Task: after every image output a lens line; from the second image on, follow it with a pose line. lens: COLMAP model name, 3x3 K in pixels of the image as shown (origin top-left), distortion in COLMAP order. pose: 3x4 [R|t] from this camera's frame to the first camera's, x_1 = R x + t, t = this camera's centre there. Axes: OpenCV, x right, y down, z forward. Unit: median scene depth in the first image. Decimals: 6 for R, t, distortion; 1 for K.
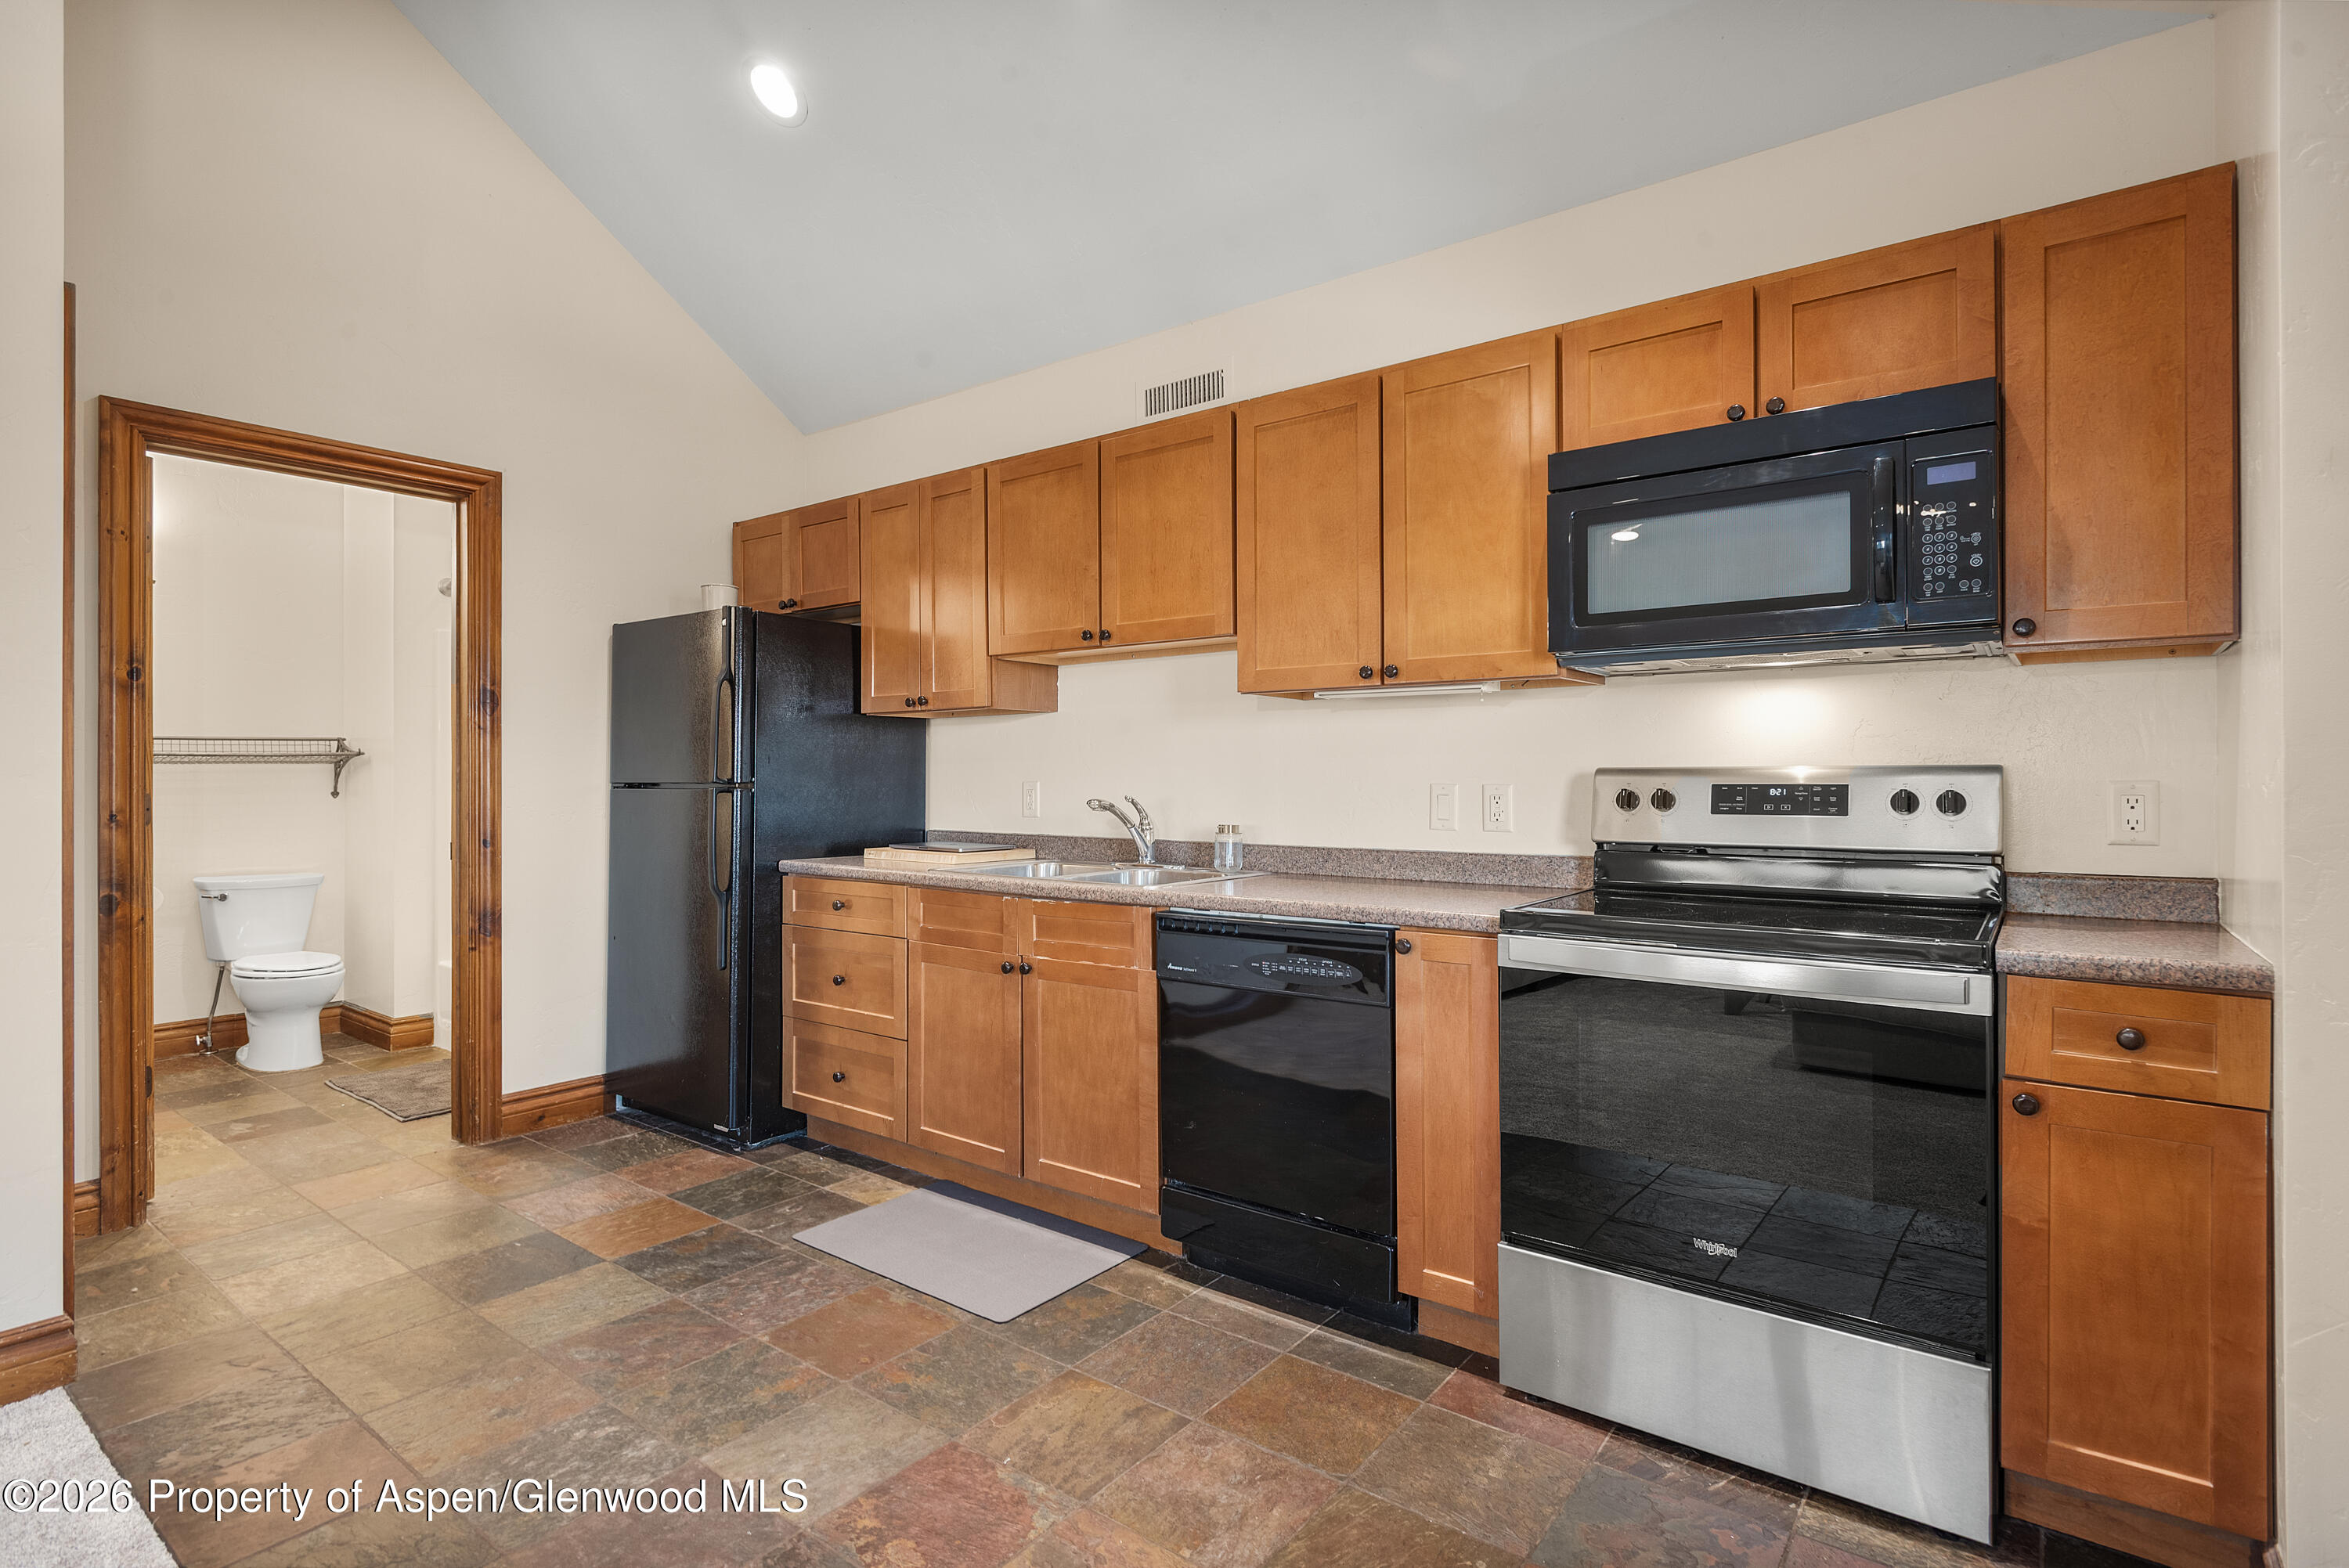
lens RADIAL K [[1186.8, 0, 1178.1], [0, 1186.8, 784.7], [0, 0, 1]] dist [0.004551, -0.002942]
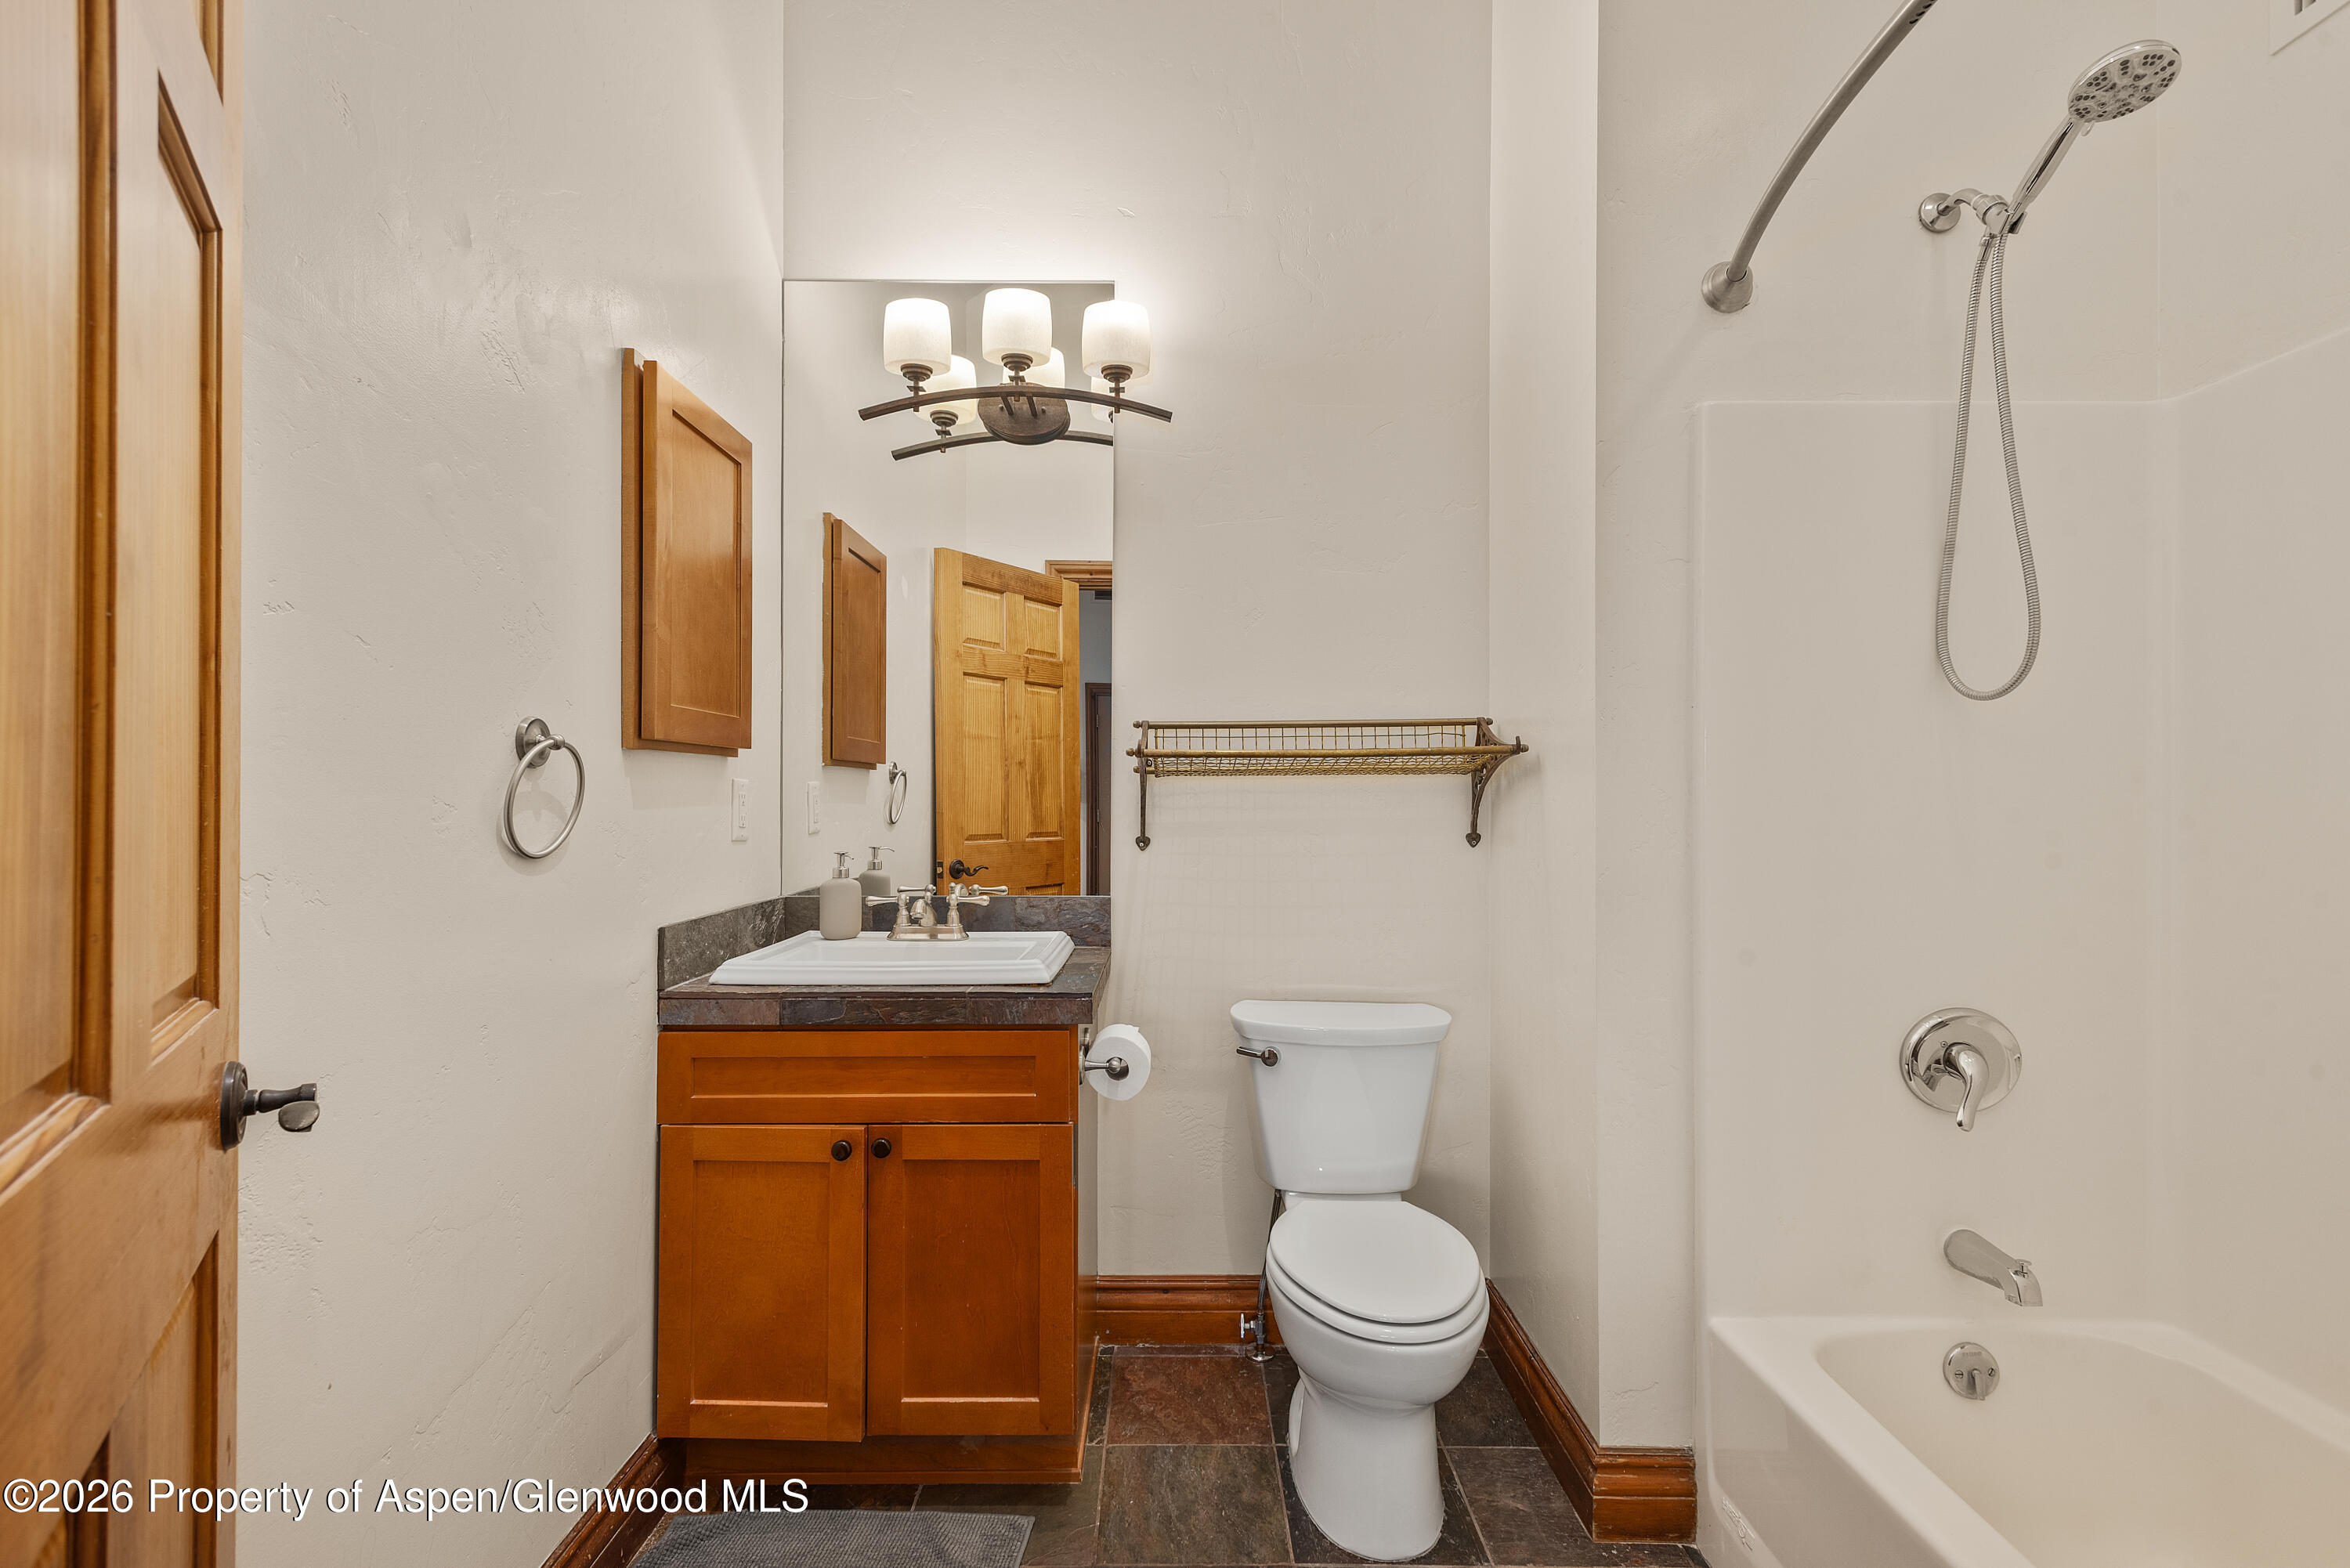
lens RADIAL K [[1100.1, 0, 1176.3], [0, 1100.1, 786.7], [0, 0, 1]] dist [0.017554, 0.000333]
pose [[0.618467, -0.002388, -0.785807, -0.445819], [0.000720, 0.999997, -0.002472, -0.011442], [0.785811, 0.000963, 0.618466, 0.647548]]
